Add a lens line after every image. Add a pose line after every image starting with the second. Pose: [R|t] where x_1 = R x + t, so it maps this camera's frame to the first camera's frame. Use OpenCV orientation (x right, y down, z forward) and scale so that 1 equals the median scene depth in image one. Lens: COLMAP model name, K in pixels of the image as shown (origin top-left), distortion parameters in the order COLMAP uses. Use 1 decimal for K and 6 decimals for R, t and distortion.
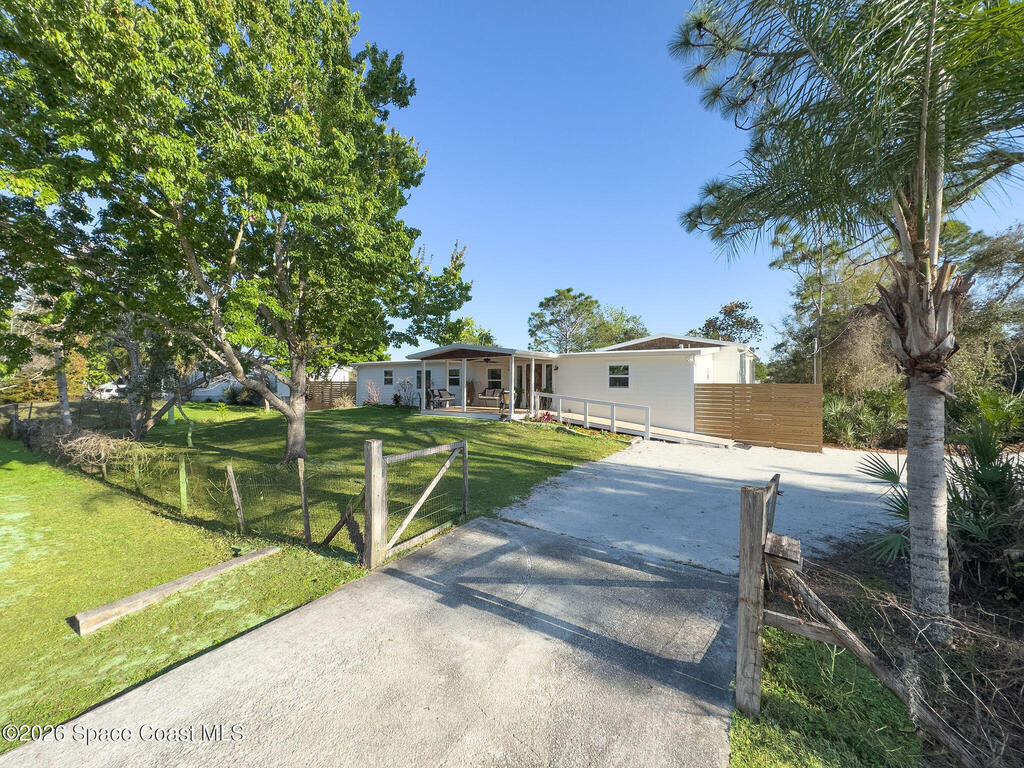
lens RADIAL K [[403.8, 0, 513.9], [0, 403.8, 376.7], [0, 0, 1]] dist [-0.000960, 0.000106]
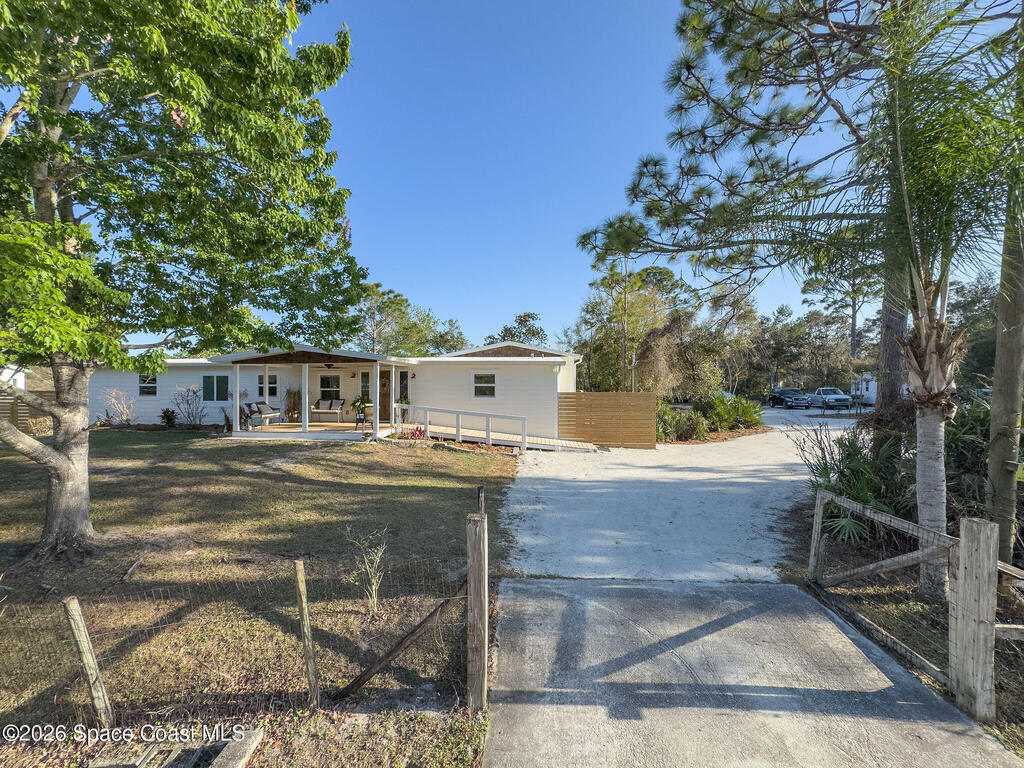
lens RADIAL K [[412.6, 0, 512.0], [0, 412.6, 384.0], [0, 0, 1]] dist [-0.017001, 0.000704]
pose [[0.861002, -0.005697, 0.508570, -0.200187], [-0.003249, 0.999855, 0.016700, -0.022349], [-0.508592, -0.016031, 0.860859, 0.123285]]
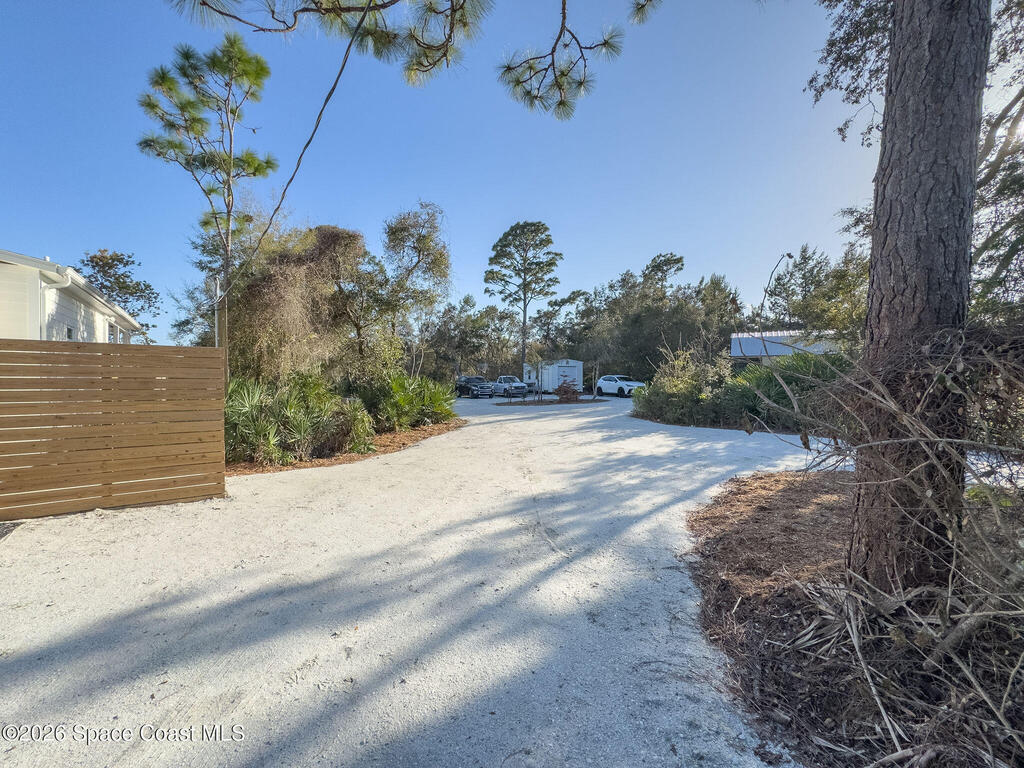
lens RADIAL K [[404.7, 0, 512.0], [0, 404.7, 384.0], [0, 0, 1]] dist [0.000604, 0.000212]
pose [[0.319464, -0.009739, 0.947548, 0.353823], [-0.017740, 0.999710, 0.016257, 0.037599], [-0.947432, -0.022003, 0.319199, 0.443590]]
